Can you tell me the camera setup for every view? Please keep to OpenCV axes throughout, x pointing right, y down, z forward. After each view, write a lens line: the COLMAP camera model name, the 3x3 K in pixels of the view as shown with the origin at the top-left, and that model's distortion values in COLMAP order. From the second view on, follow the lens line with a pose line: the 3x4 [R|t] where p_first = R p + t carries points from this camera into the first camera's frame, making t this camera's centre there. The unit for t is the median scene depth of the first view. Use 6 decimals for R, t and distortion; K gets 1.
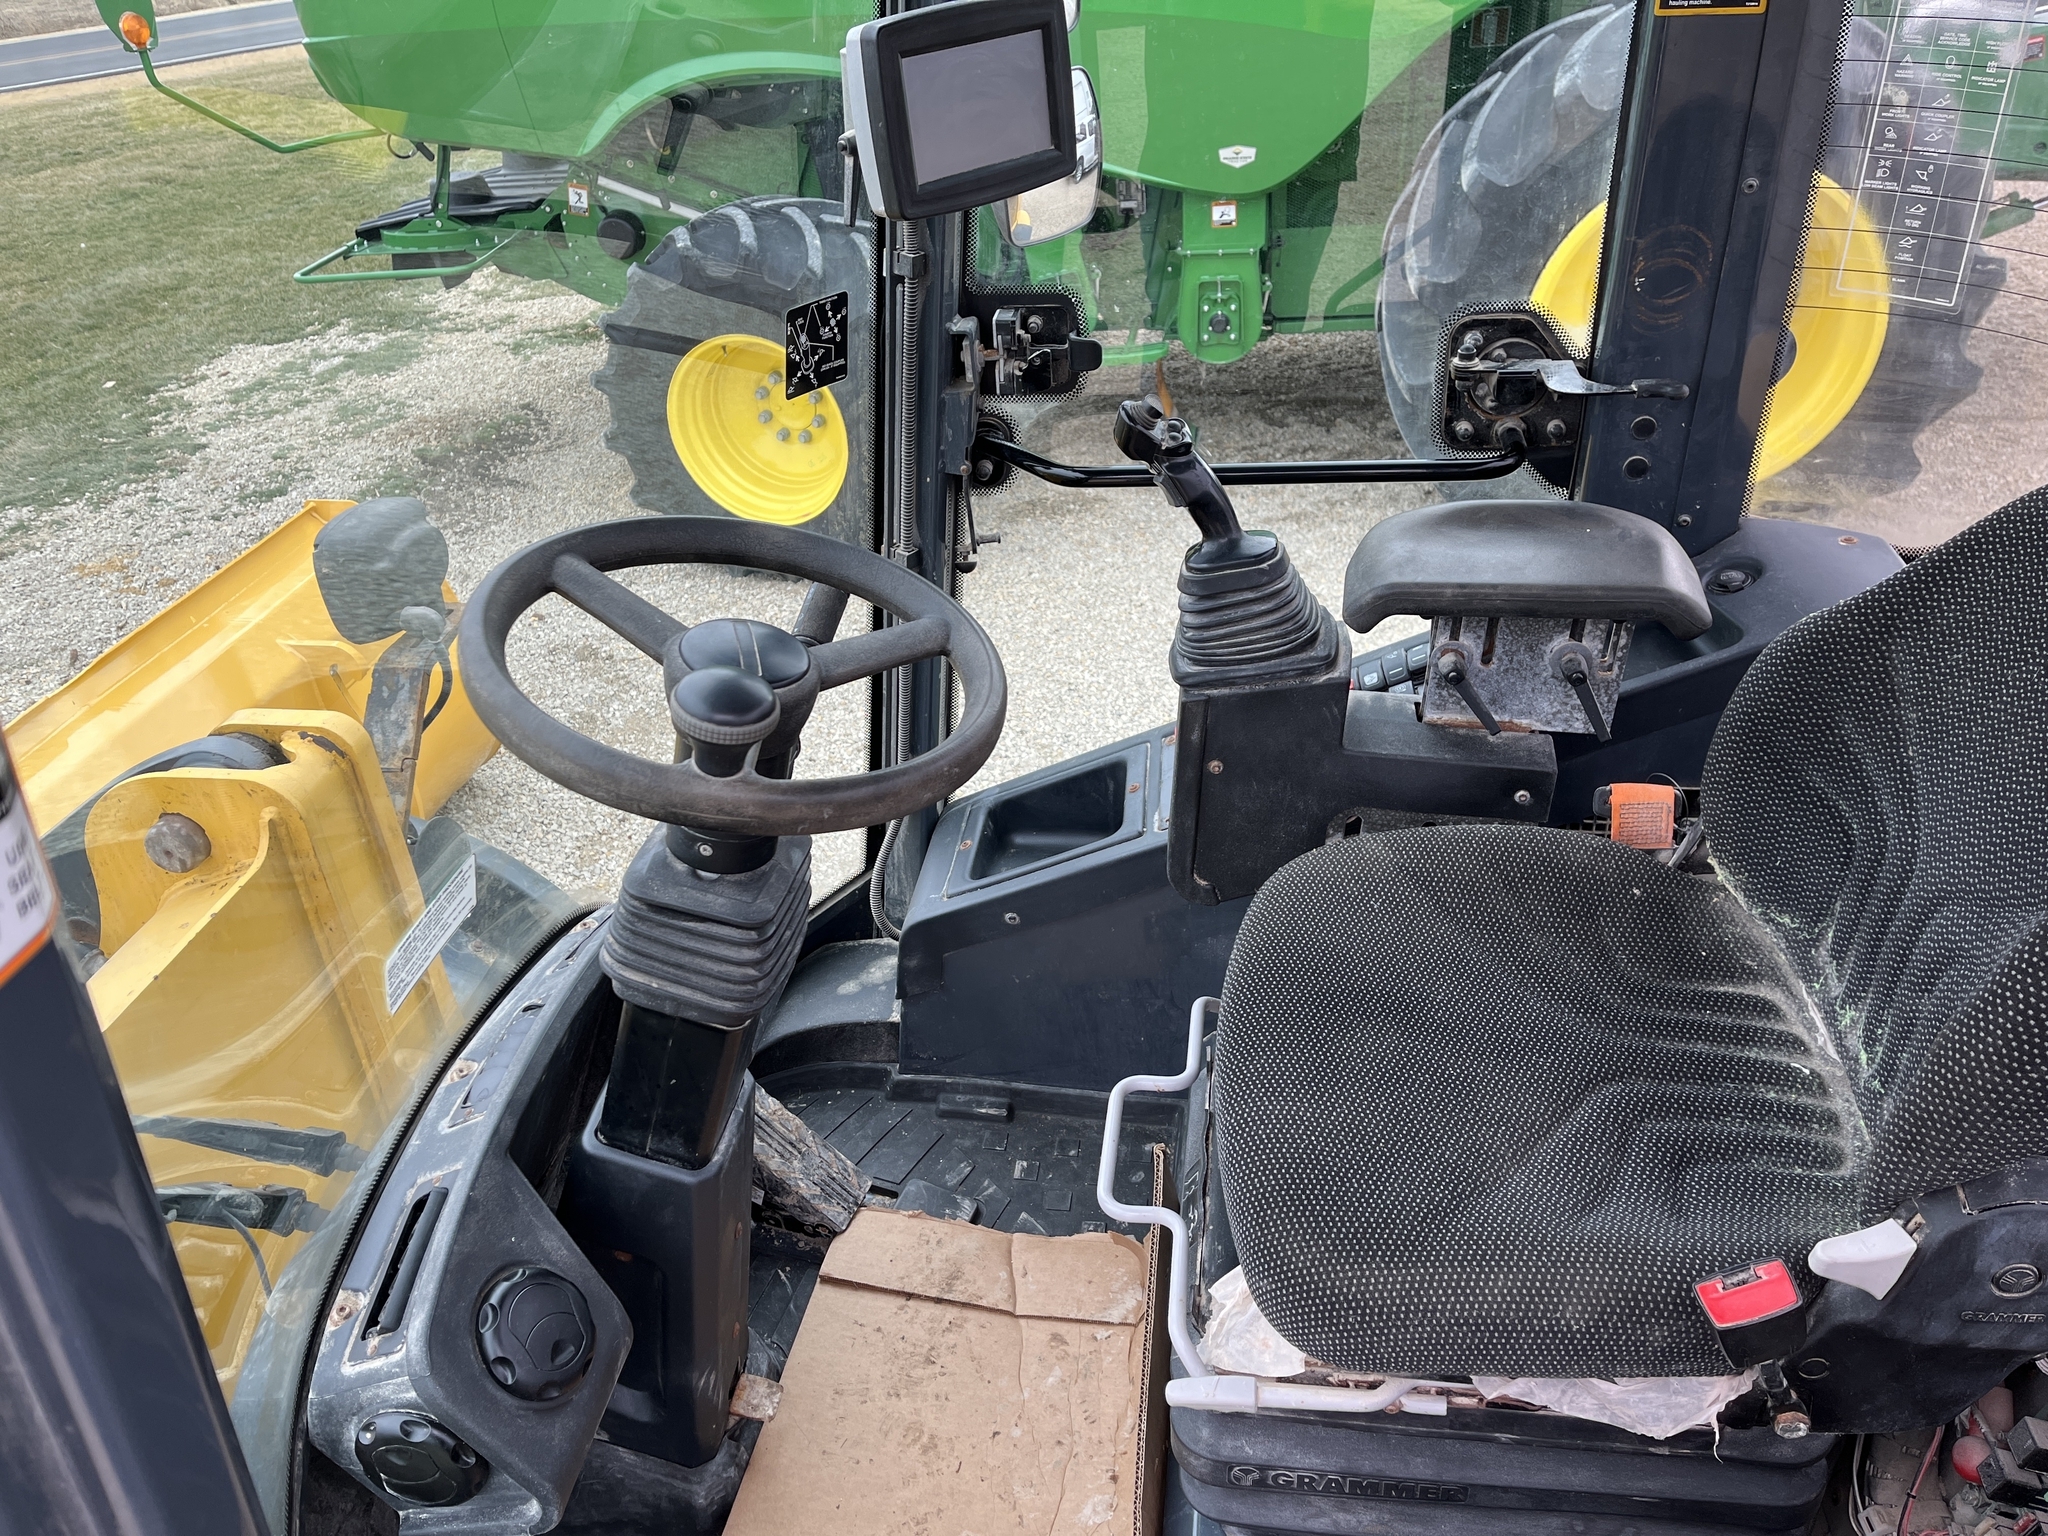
lens RADIAL K [[1560.3, 0, 1028.9], [0, 1560.3, 760.1], [0, 0, 1]] dist [0.066640, -0.093999]
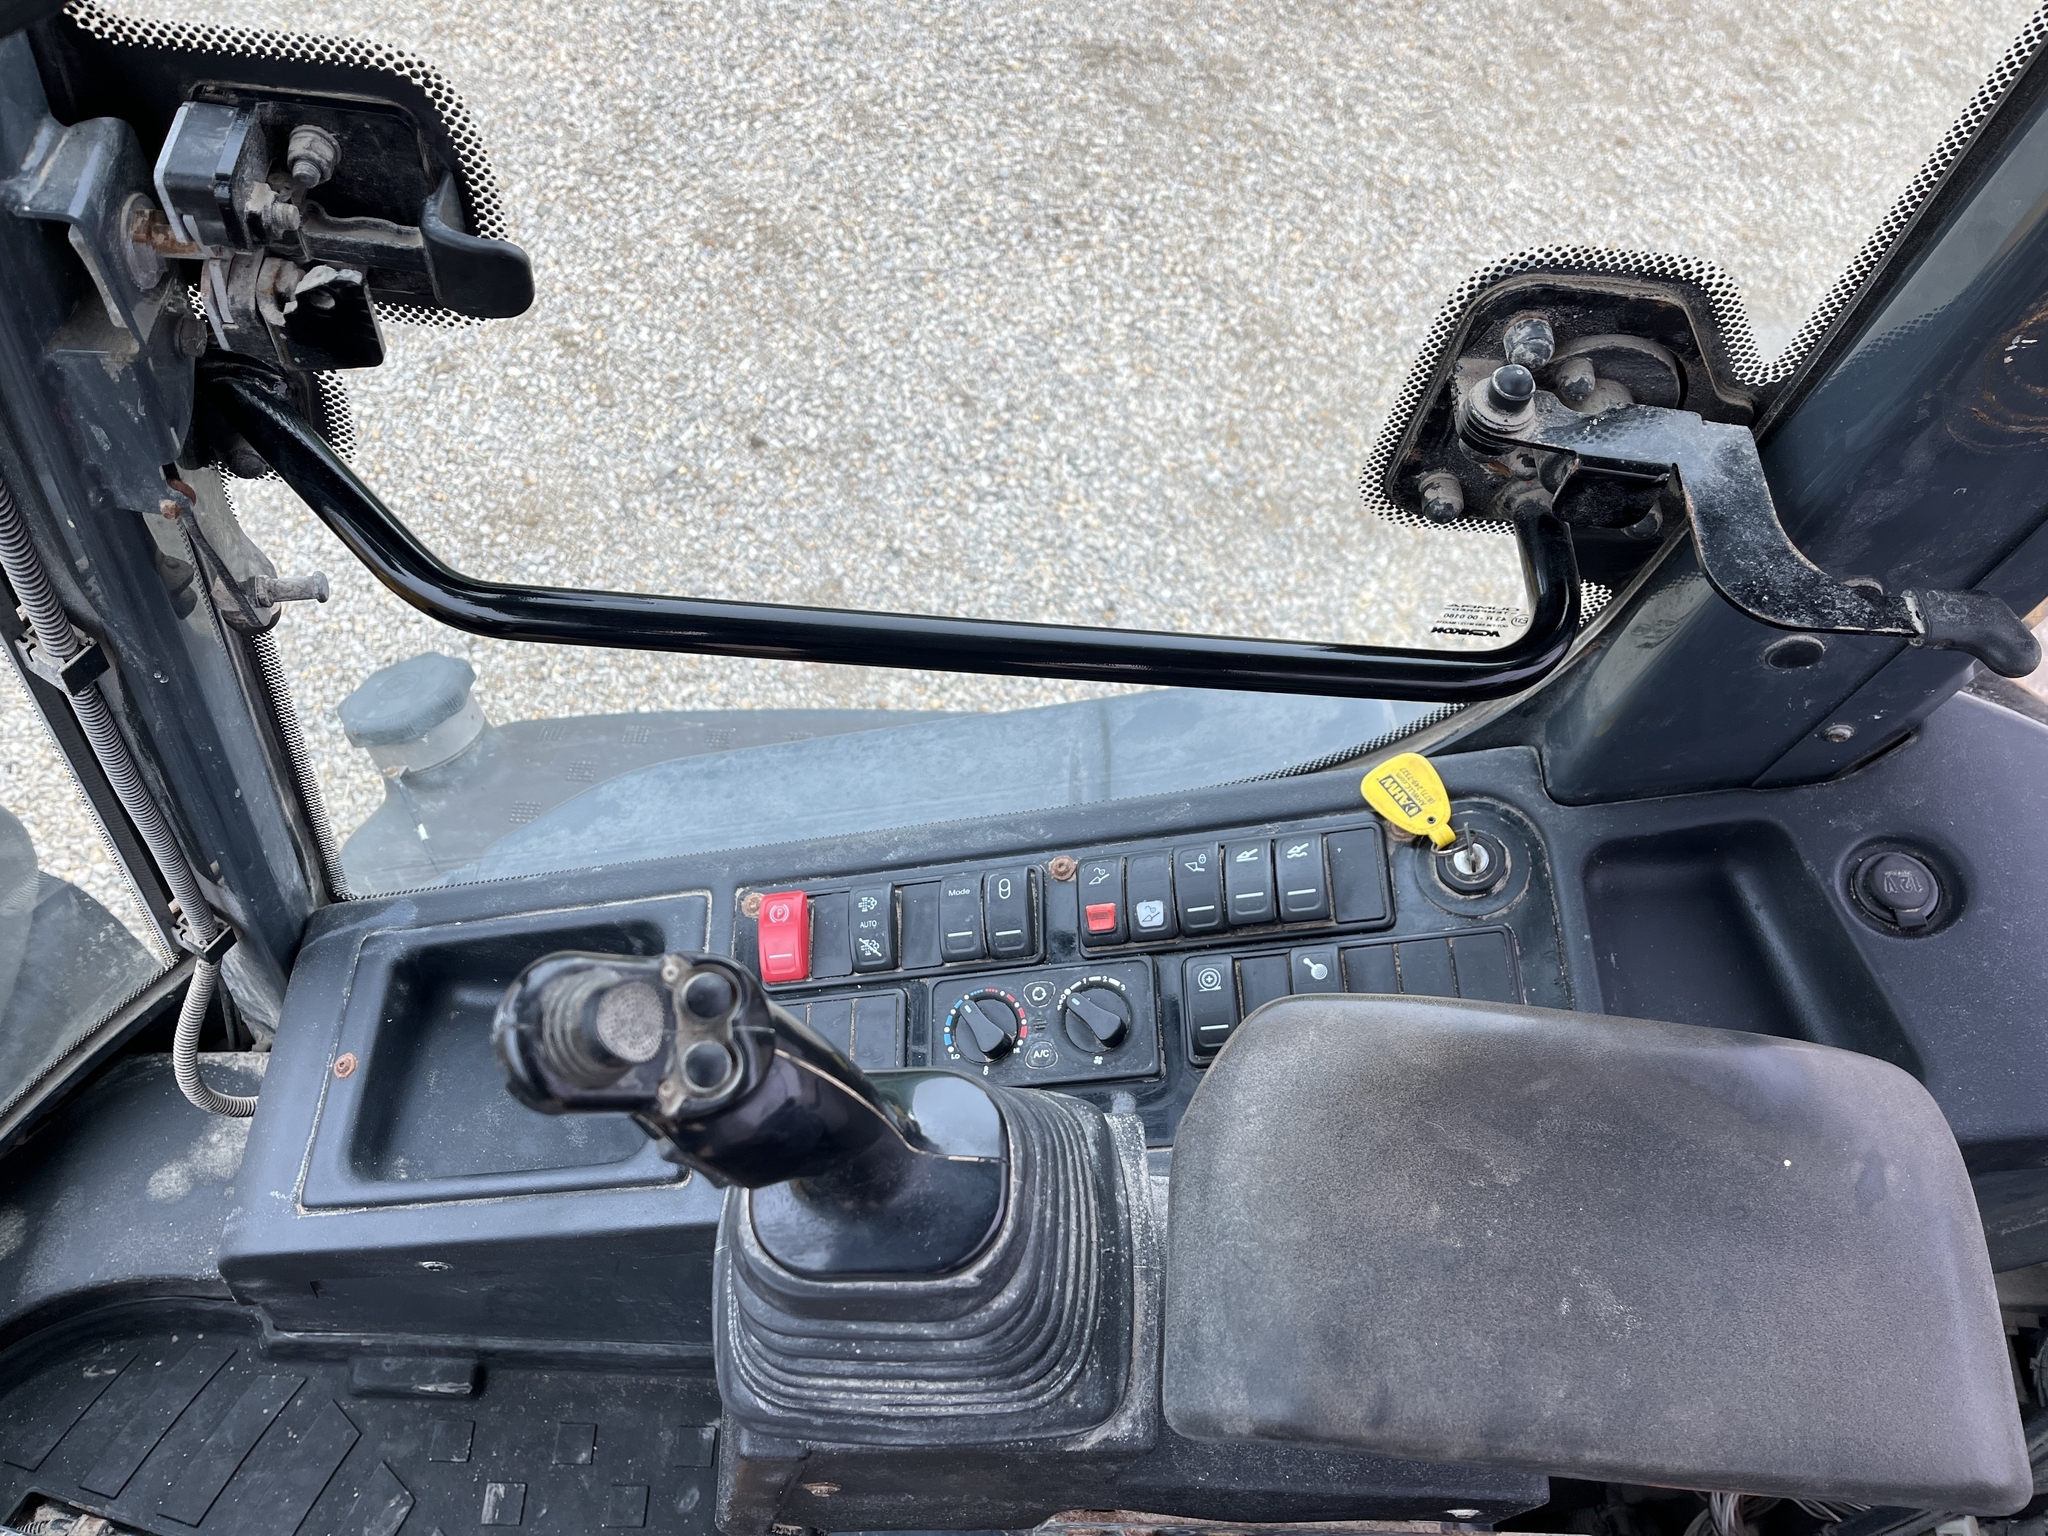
lens RADIAL K [[1560.3, 0, 1028.9], [0, 1560.3, 760.1], [0, 0, 1]] dist [0.066640, -0.093999]
pose [[0.974406, -0.019249, 0.223969, 0.065969], [-0.090002, 0.879580, 0.467161, -0.301341], [-0.205991, -0.475362, 0.855336, 0.565125]]
